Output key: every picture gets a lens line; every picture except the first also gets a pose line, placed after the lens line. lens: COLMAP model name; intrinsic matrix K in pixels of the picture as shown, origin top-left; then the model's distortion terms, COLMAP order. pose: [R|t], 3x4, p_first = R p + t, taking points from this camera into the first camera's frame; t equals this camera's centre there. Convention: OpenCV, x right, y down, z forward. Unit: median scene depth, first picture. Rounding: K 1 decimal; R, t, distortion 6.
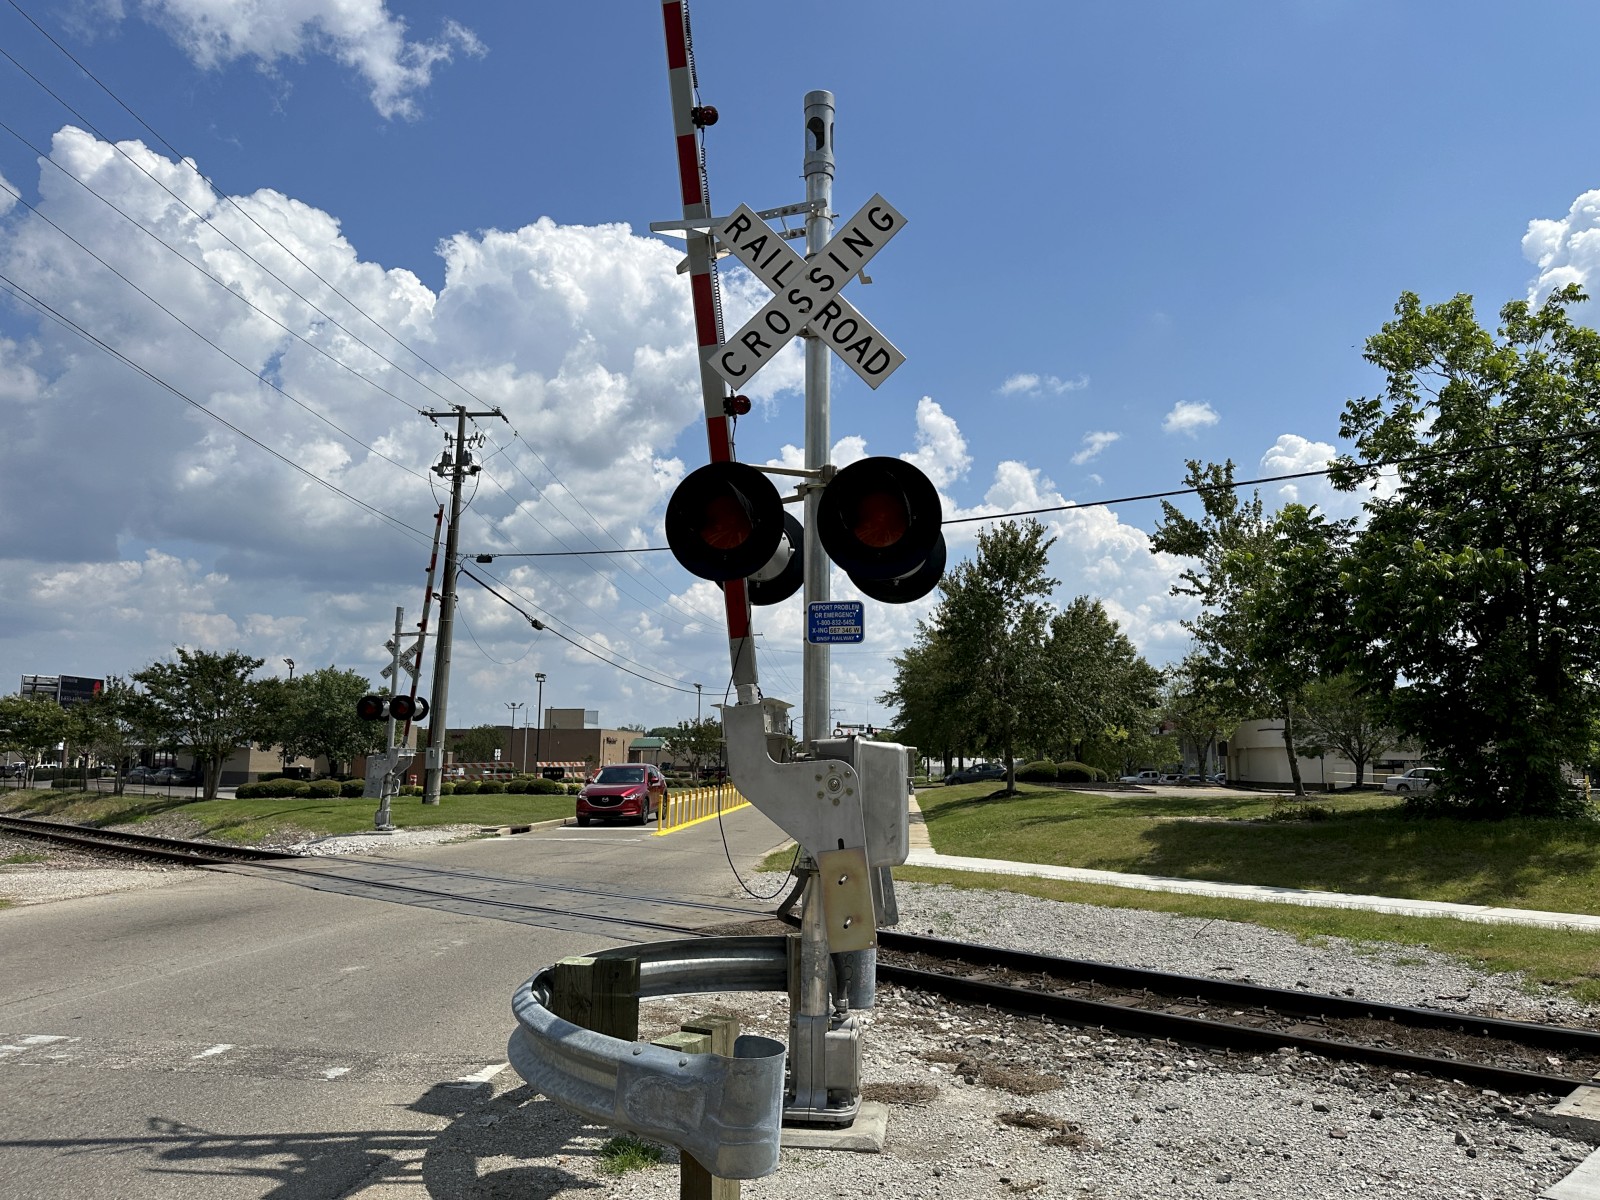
lens RADIAL K [[1166.8, 0, 833.1], [0, 1166.8, 590.8], [0, 0, 1]] dist [0.101939, -0.146901]
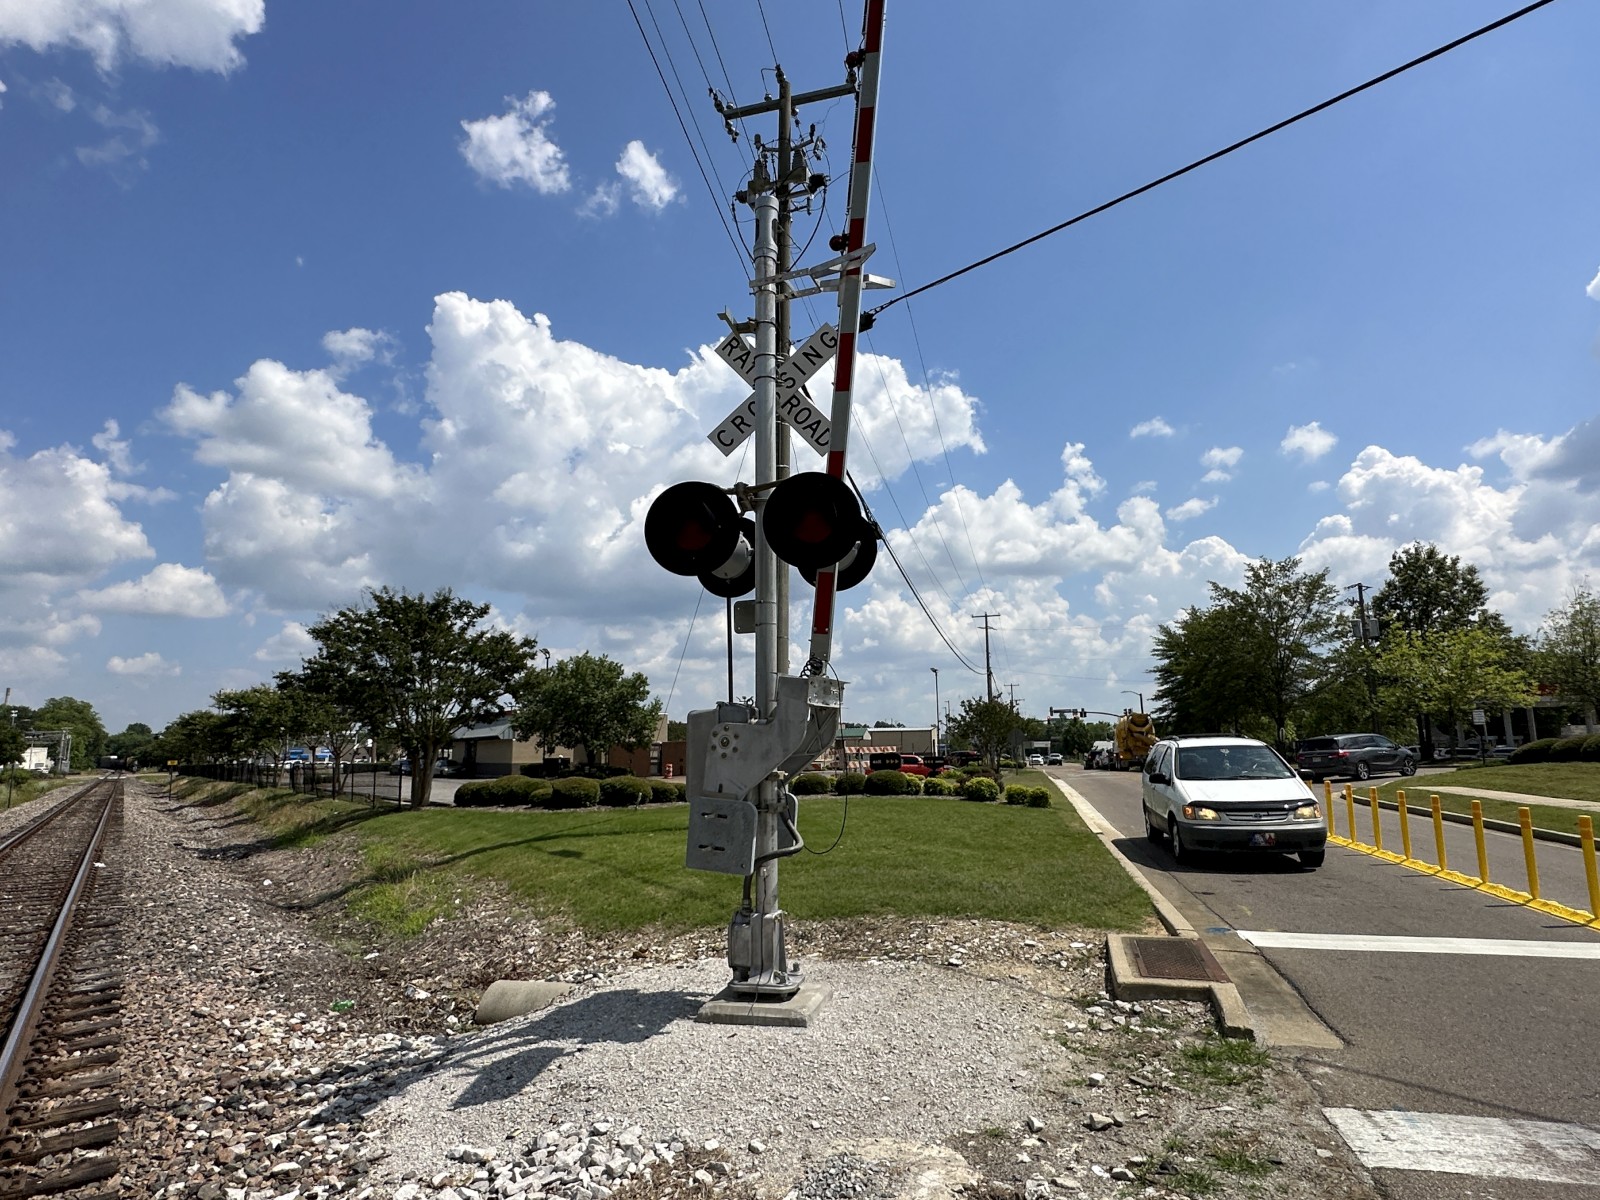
lens RADIAL K [[808.9, 0, 800.5], [0, 808.9, 622.0], [0, 0, 1]] dist [-0.000093, -0.000027]
pose [[0.988716, -0.041790, -0.143856, -0.265013], [0.040090, 0.999088, -0.014700, 0.095255], [0.144339, 0.008767, 0.989490, 0.639335]]
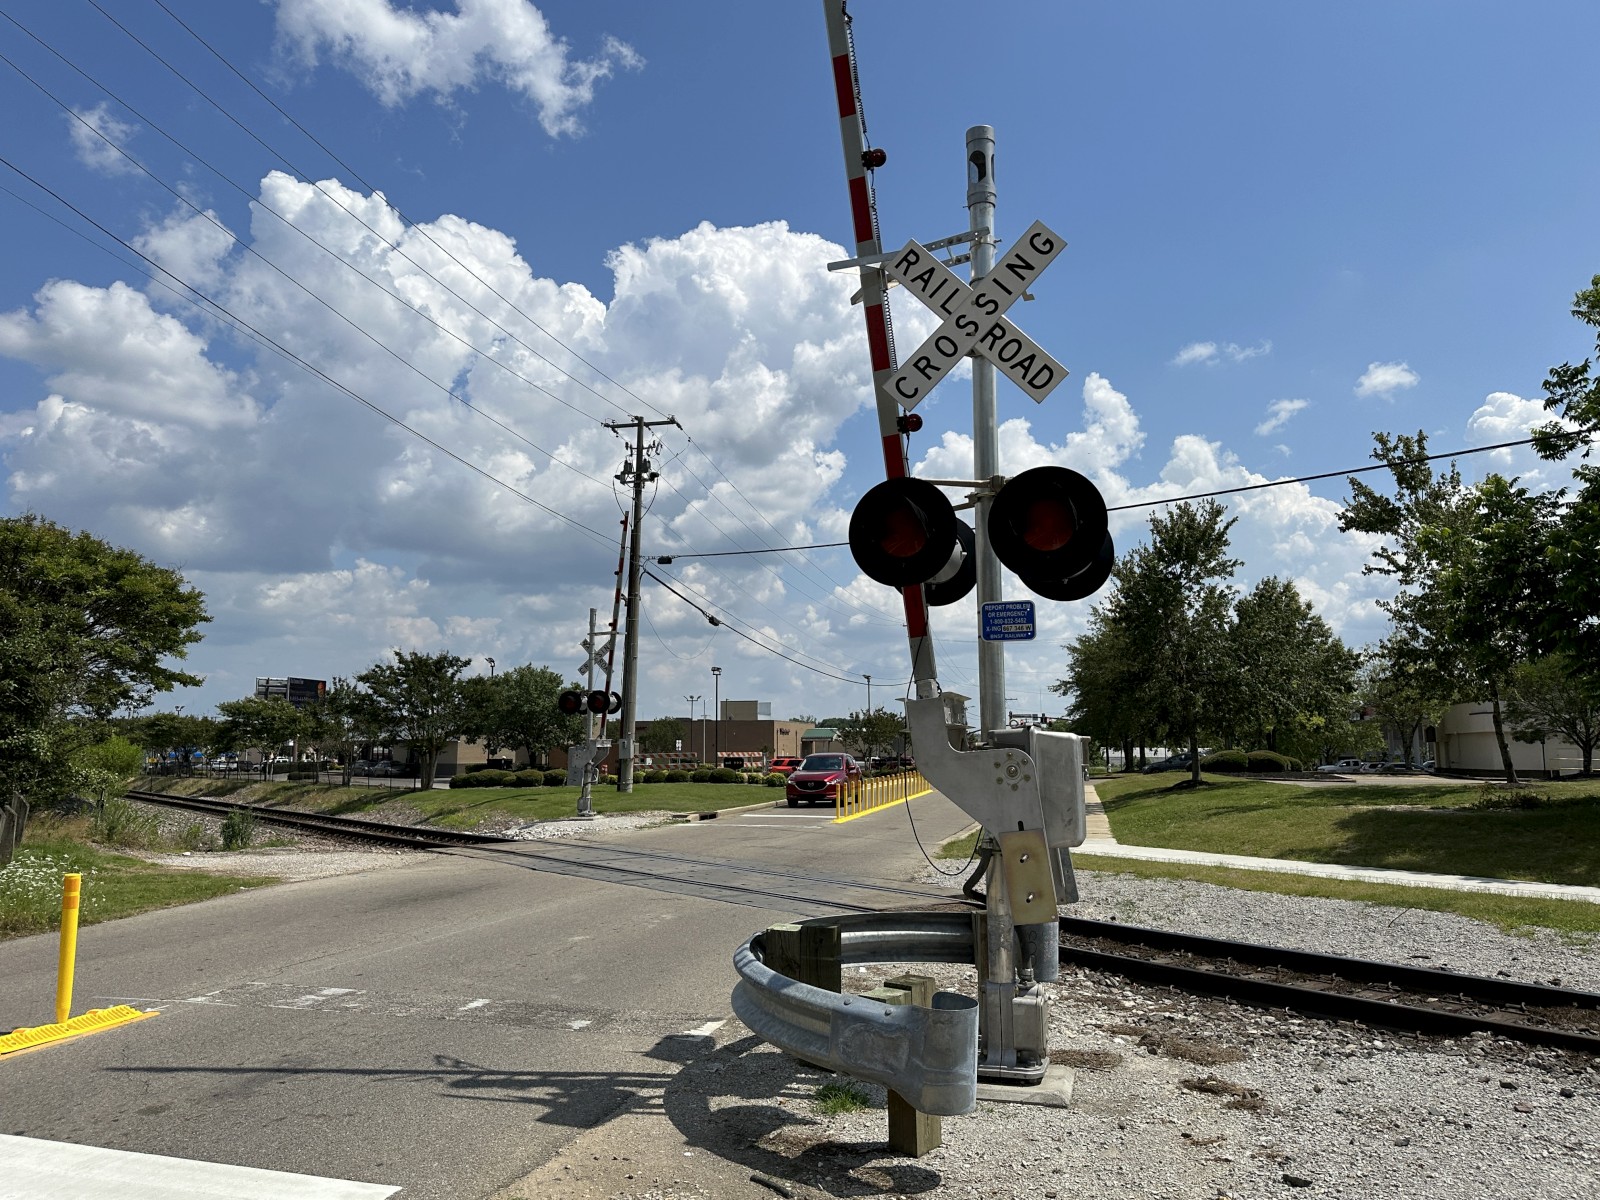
lens RADIAL K [[1174.2, 0, 797.4], [0, 1174.2, 590.1], [0, 0, 1]] dist [0.151378, -0.325244]
pose [[0.985058, -0.030381, -0.169523, -0.000848], [0.031824, 0.999477, 0.005805, -0.002842], [0.169258, -0.011113, 0.985509, -0.021630]]
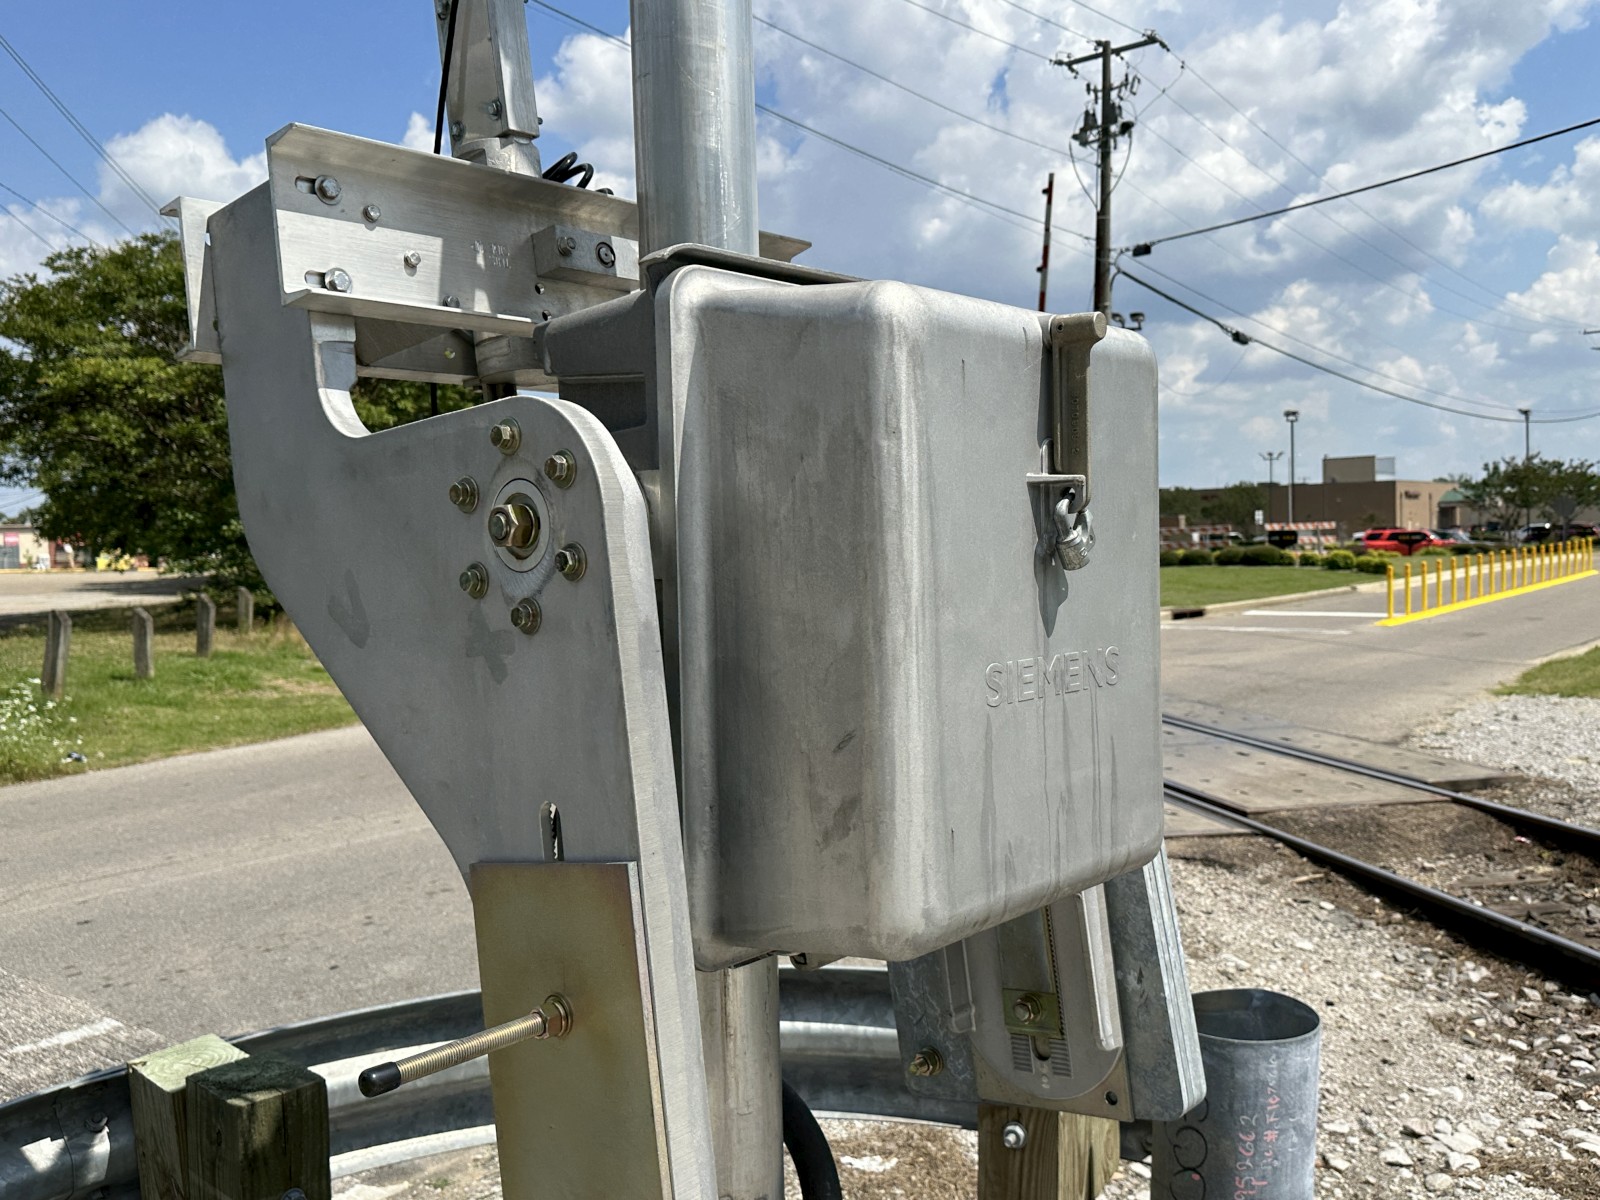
lens RADIAL K [[1377.0, 0, 807.5], [0, 1377.0, 619.0], [0, 0, 1]] dist [0.015613, -0.049478]
pose [[0.812818, 0.009454, -0.582441, 0.034285], [0.111878, 0.978720, 0.172017, 0.025457], [0.571673, -0.204981, 0.794464, 0.146909]]
